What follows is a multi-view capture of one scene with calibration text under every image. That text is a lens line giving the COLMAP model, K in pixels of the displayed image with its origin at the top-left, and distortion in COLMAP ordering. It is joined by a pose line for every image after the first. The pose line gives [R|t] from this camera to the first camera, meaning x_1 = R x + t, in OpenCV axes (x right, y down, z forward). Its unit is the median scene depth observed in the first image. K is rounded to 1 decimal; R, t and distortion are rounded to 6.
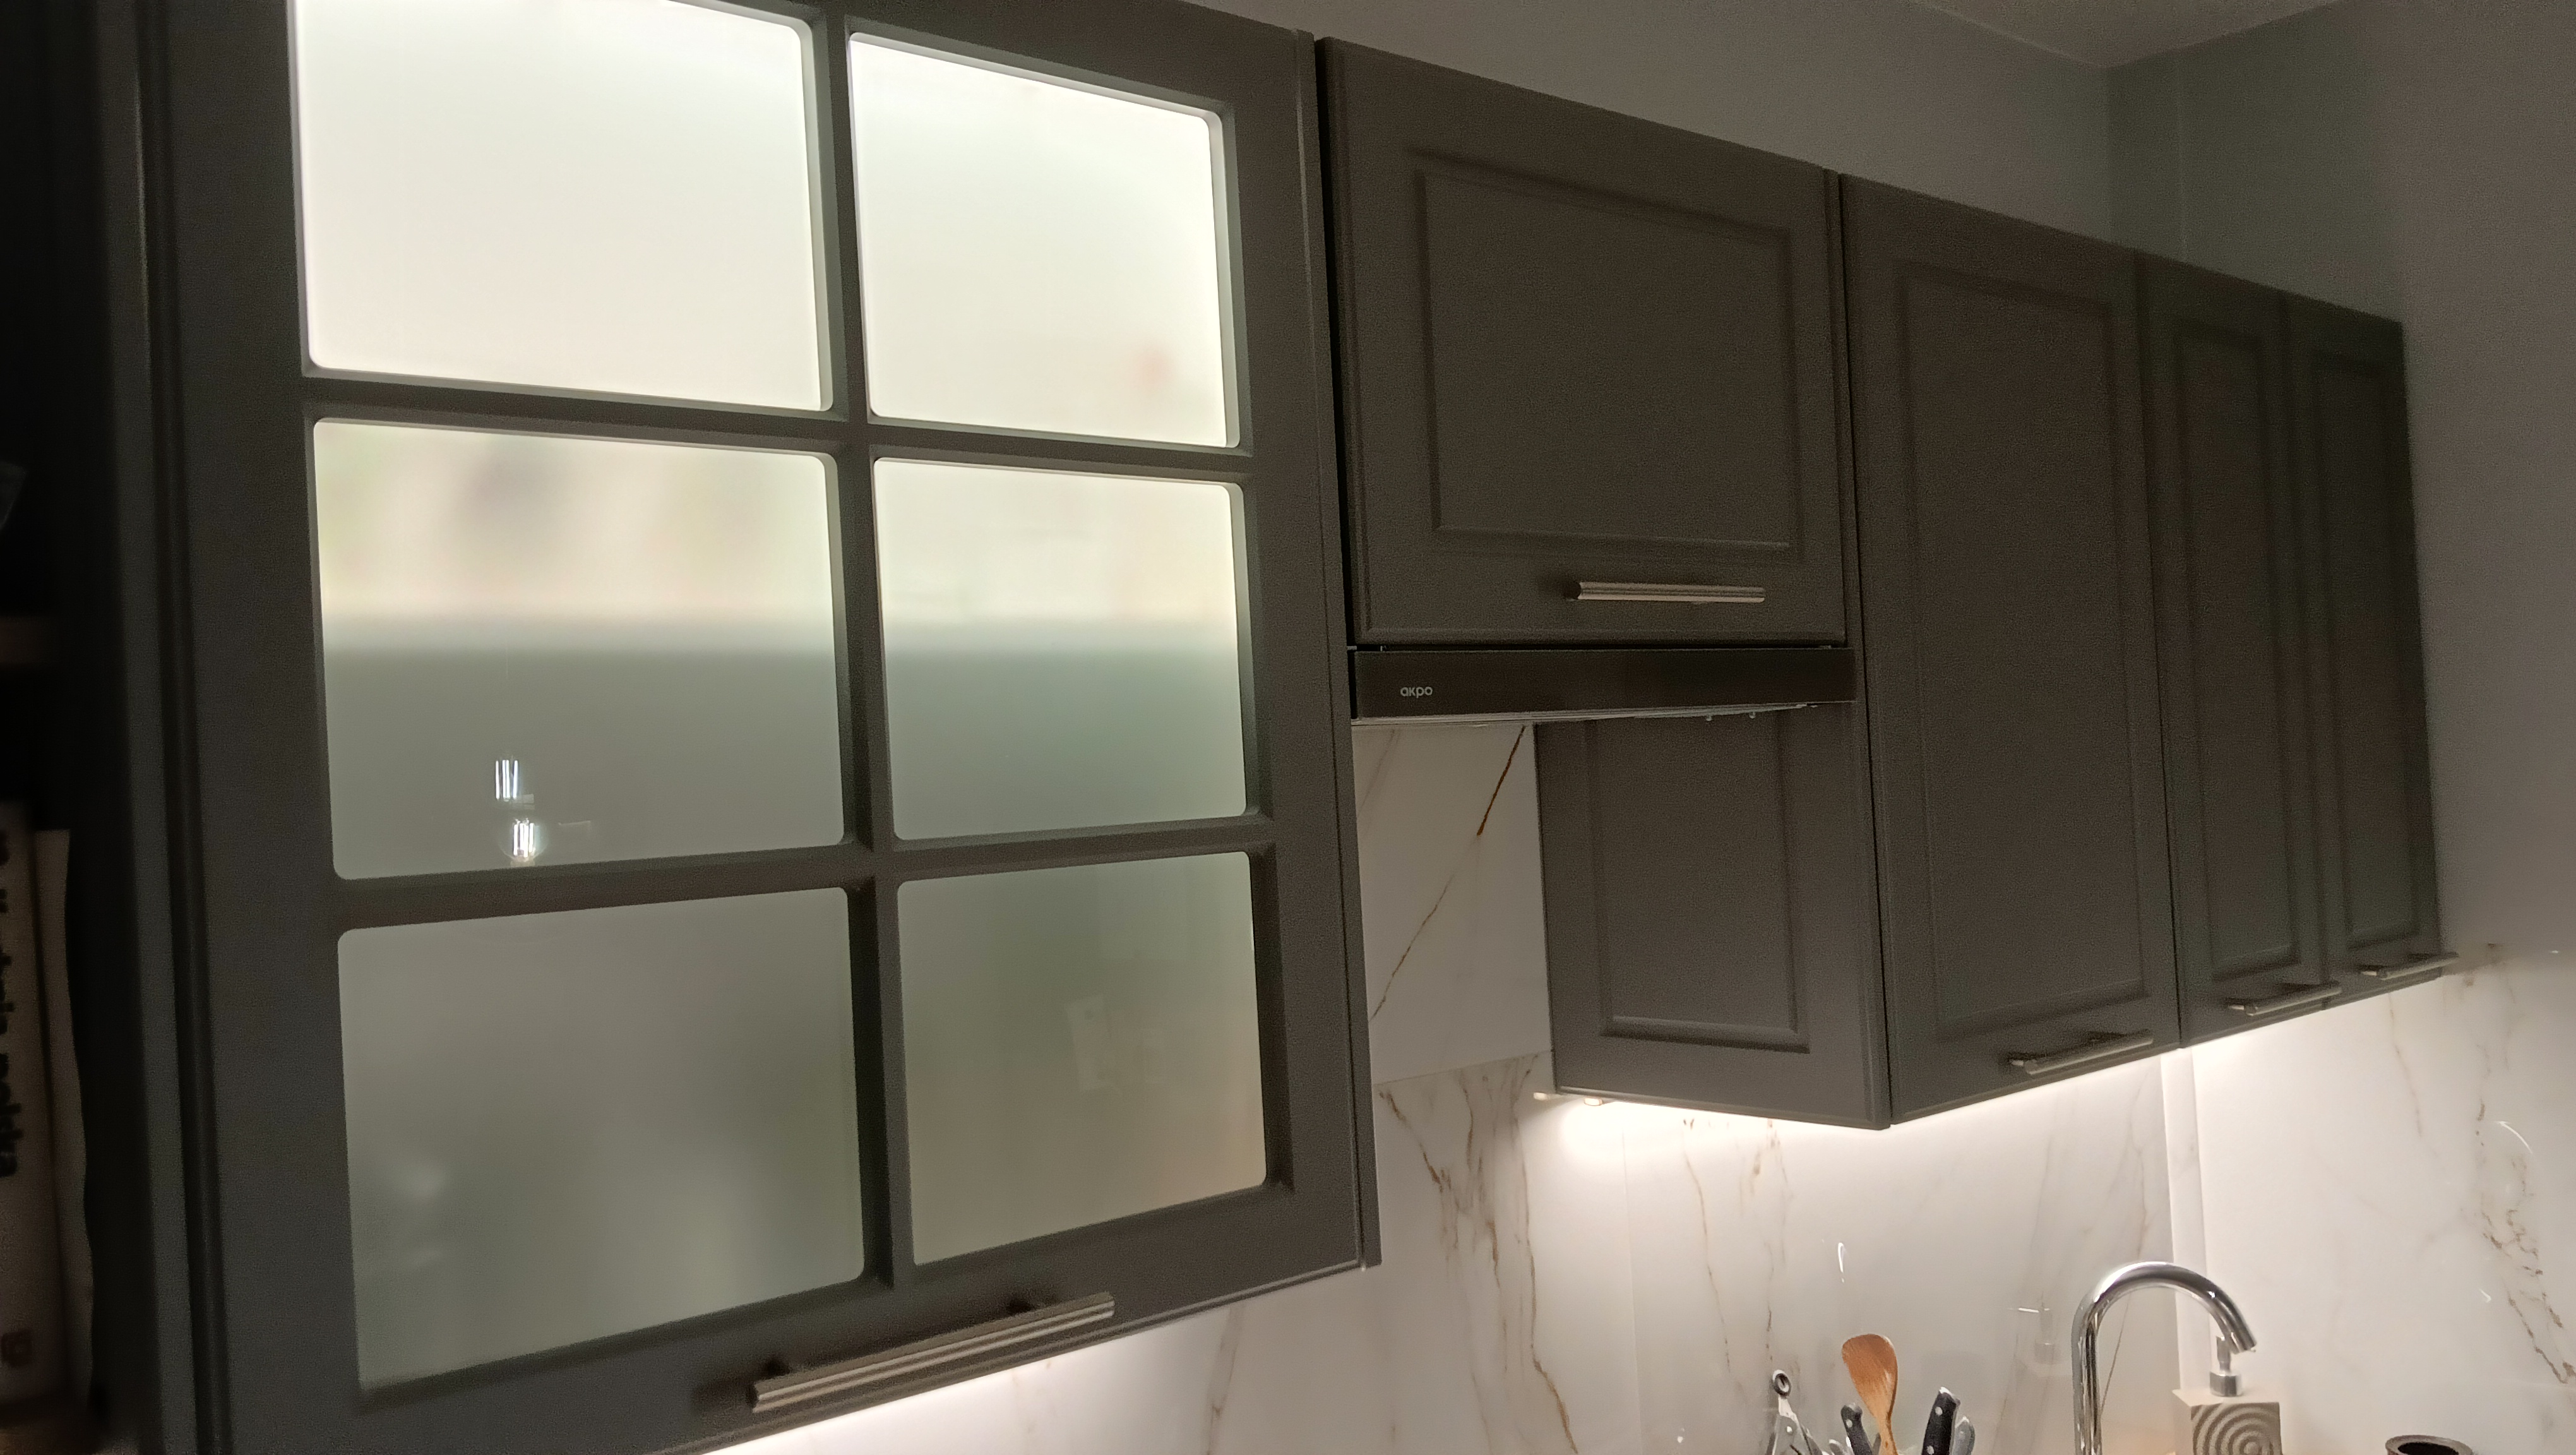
lens RADIAL K [[2069.4, 0, 1294.3], [0, 2069.4, 724.8], [0, 0, 1]] dist [0.116065, -0.210038]
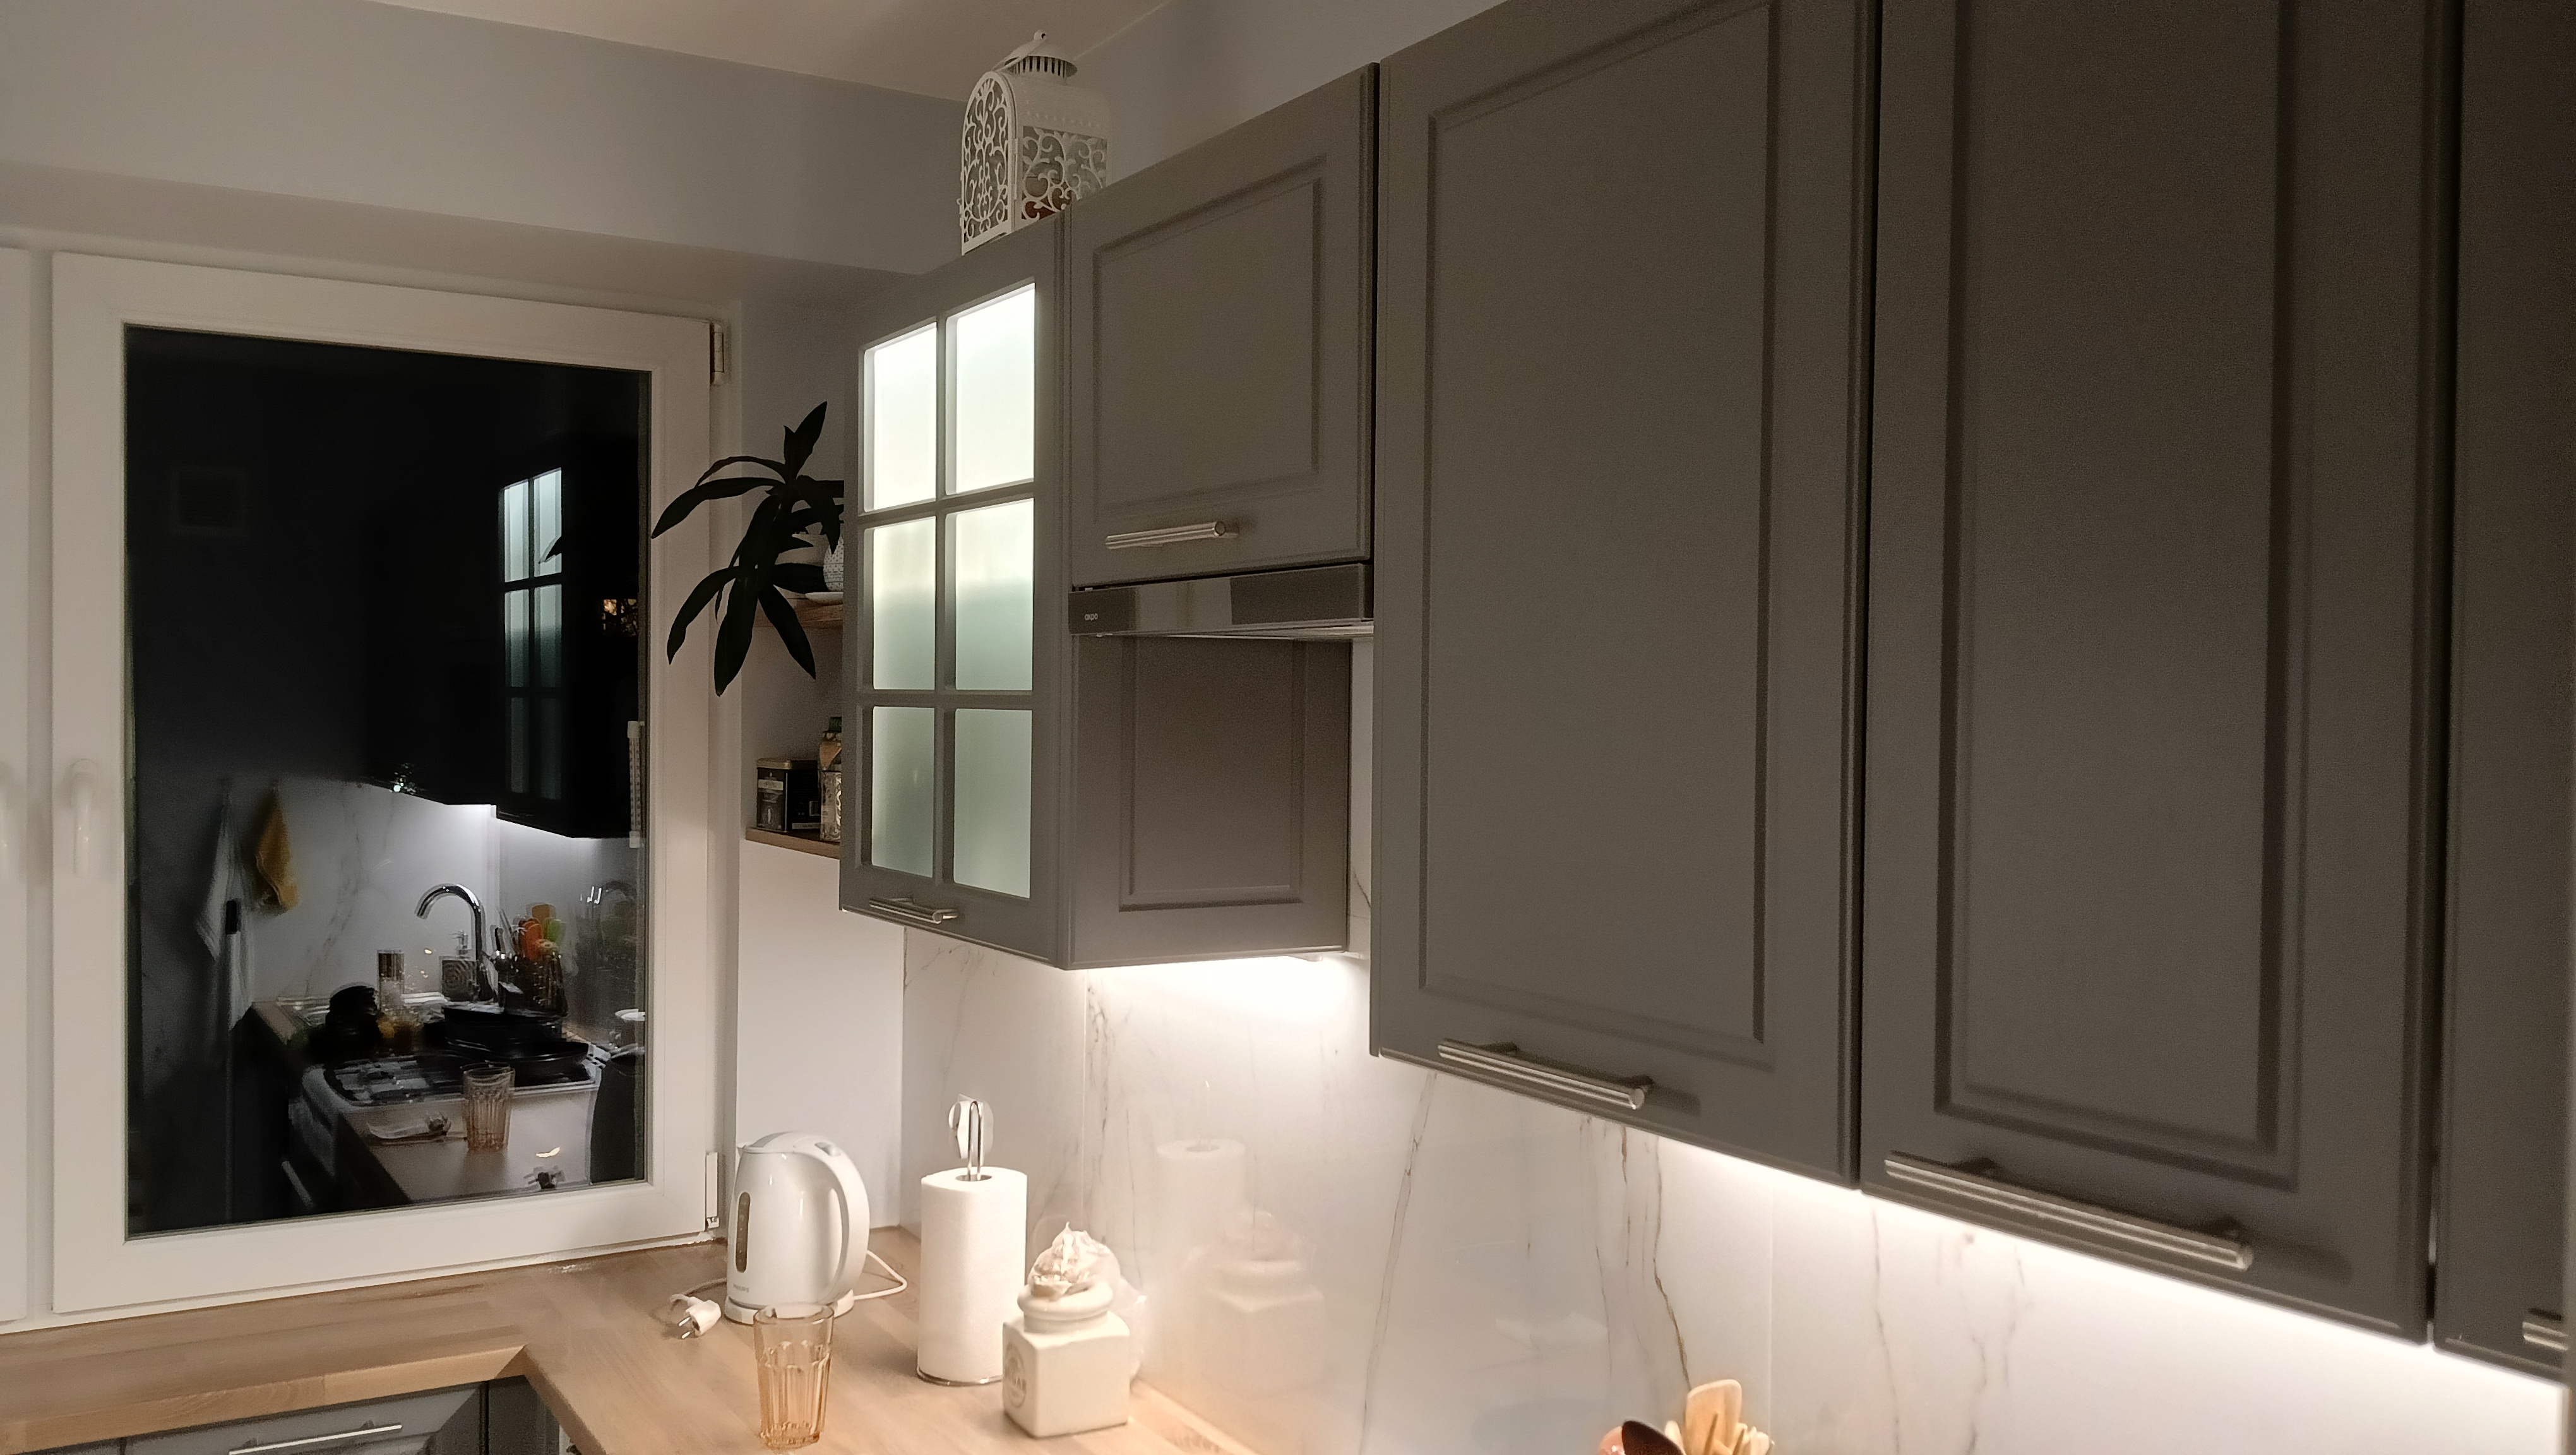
lens RADIAL K [[2069.4, 0, 1294.3], [0, 2069.4, 724.8], [0, 0, 1]] dist [0.116065, -0.210038]
pose [[-0.174353, 0.066441, -0.982439, 1.006913], [0.023527, 0.997717, 0.063299, -0.019389], [0.984402, -0.012077, -0.175519, 0.926984]]
